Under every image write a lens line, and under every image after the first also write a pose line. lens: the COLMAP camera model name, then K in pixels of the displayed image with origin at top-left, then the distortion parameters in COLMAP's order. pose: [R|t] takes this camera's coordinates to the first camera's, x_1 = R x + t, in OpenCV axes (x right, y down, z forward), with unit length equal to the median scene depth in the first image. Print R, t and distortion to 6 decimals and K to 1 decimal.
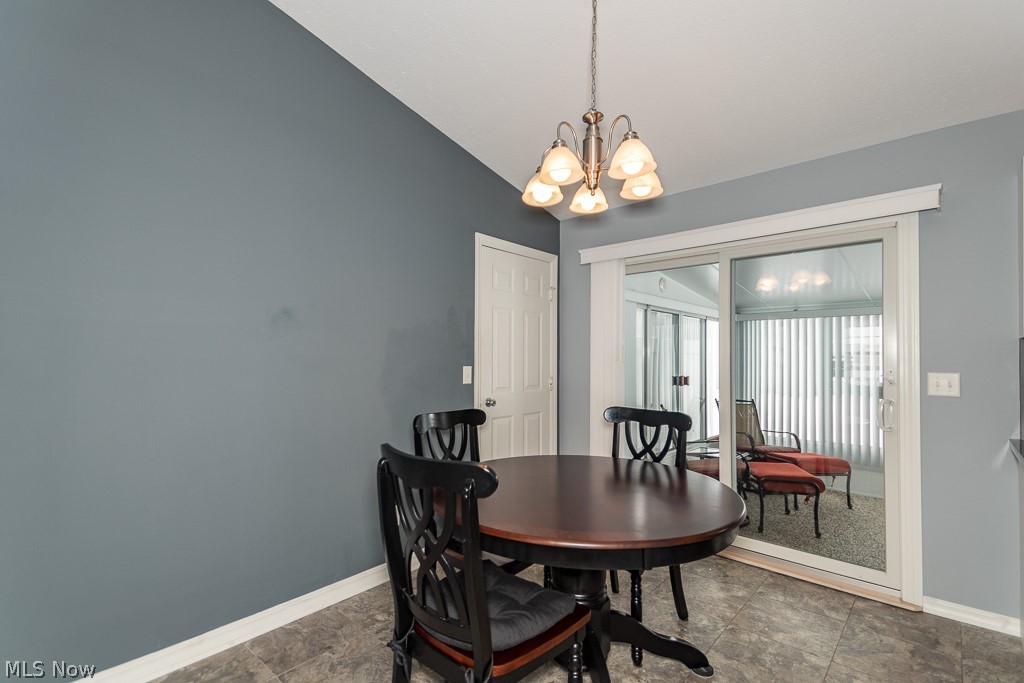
lens RADIAL K [[469.1, 0, 509.7], [0, 469.1, 349.1], [0, 0, 1]] dist [0.025454, -0.000813]
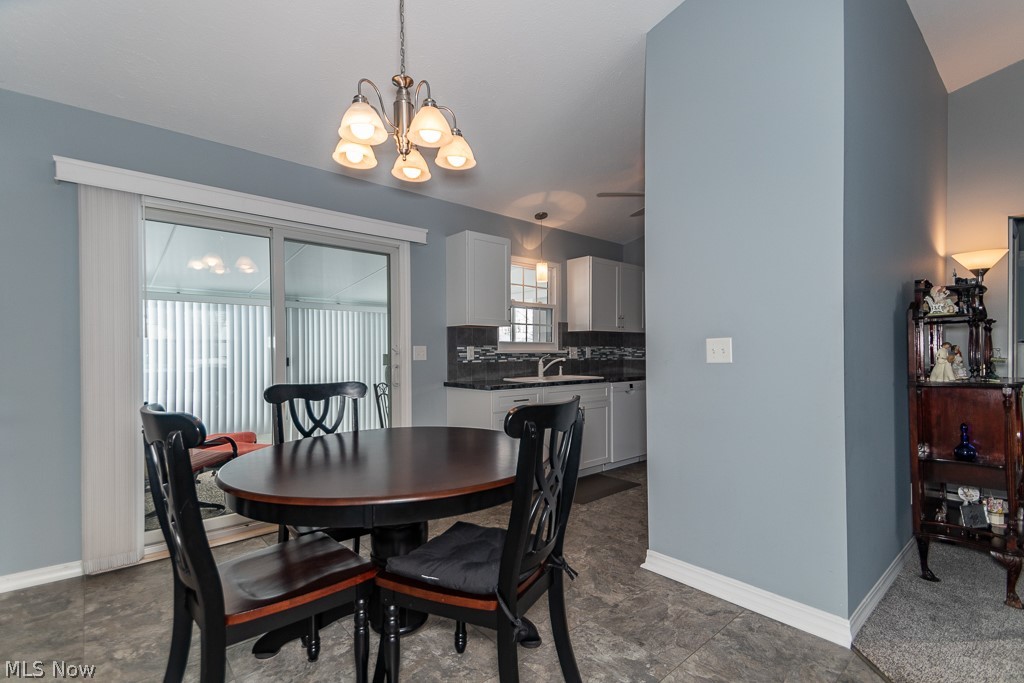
lens RADIAL K [[476.4, 0, 511.8], [0, 476.4, 350.3], [0, 0, 1]] dist [0.029468, -0.000224]
pose [[0.102299, 0.000822, 0.994753, -0.619118], [-0.009639, 0.999954, 0.000165, 0.056263], [-0.994707, -0.009606, 0.102303, 0.491420]]
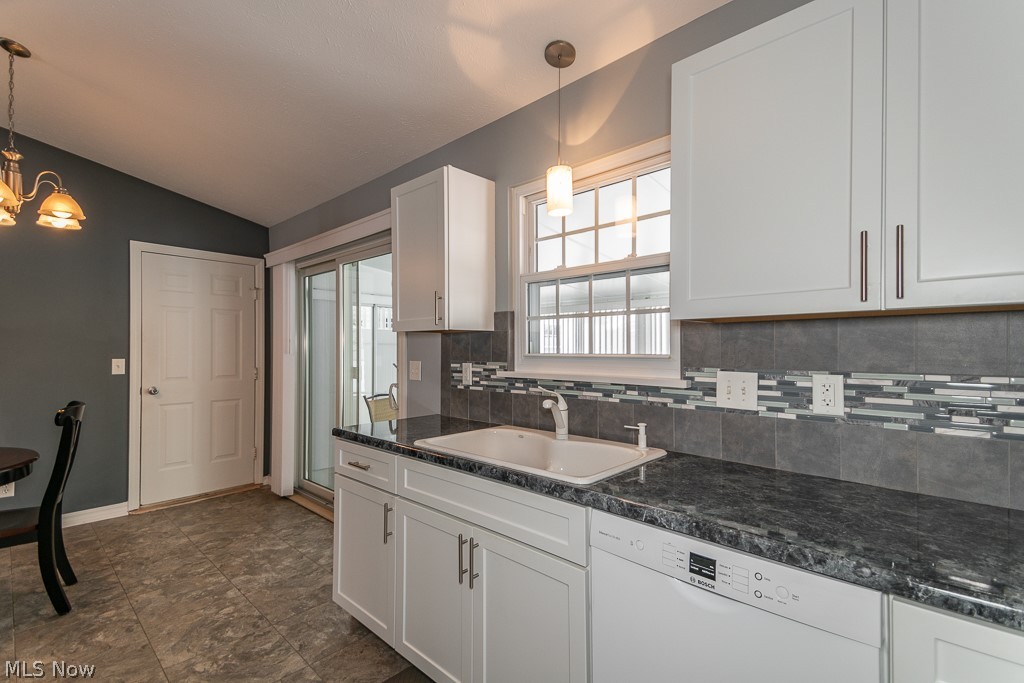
lens RADIAL K [[461.8, 0, 508.7], [0, 461.8, 342.1], [0, 0, 1]] dist [0.028039, -0.000106]
pose [[0.999926, -0.009475, -0.007695, 1.096963], [0.009528, 0.999931, 0.006866, -0.004983], [0.007629, -0.006939, 0.999947, -0.170780]]
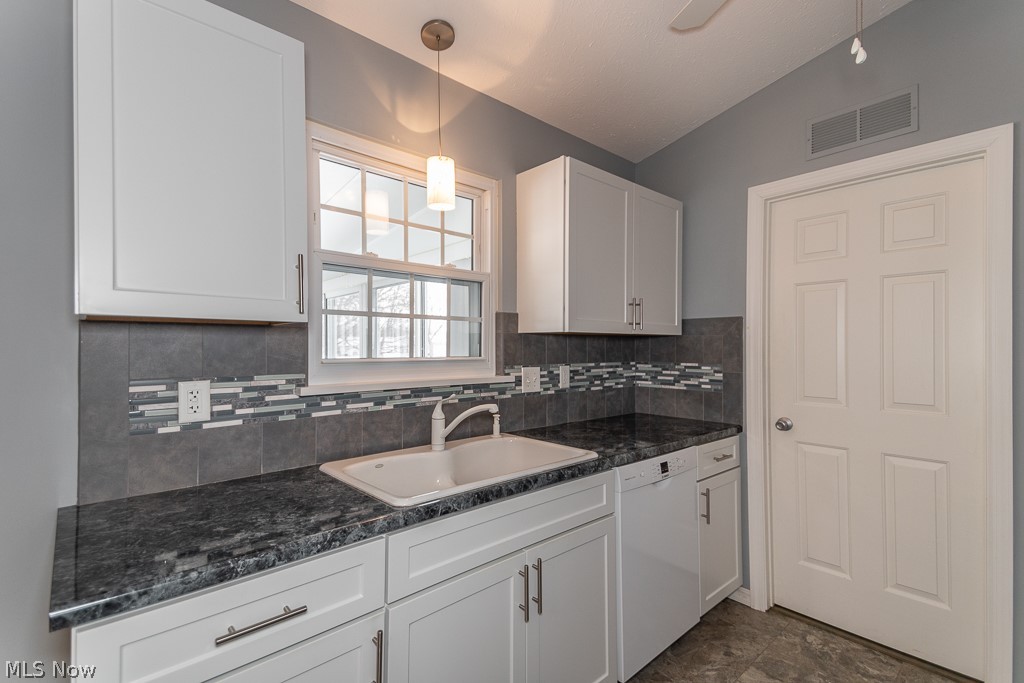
lens RADIAL K [[469.2, 0, 512.0], [0, 469.2, 341.5], [0, 0, 1]] dist [0.051290, -0.000144]
pose [[0.087367, 0.010243, 0.996124, 0.491014], [-0.012018, 0.999885, -0.009228, 0.000781], [-0.996104, -0.011165, 0.087480, 0.397068]]
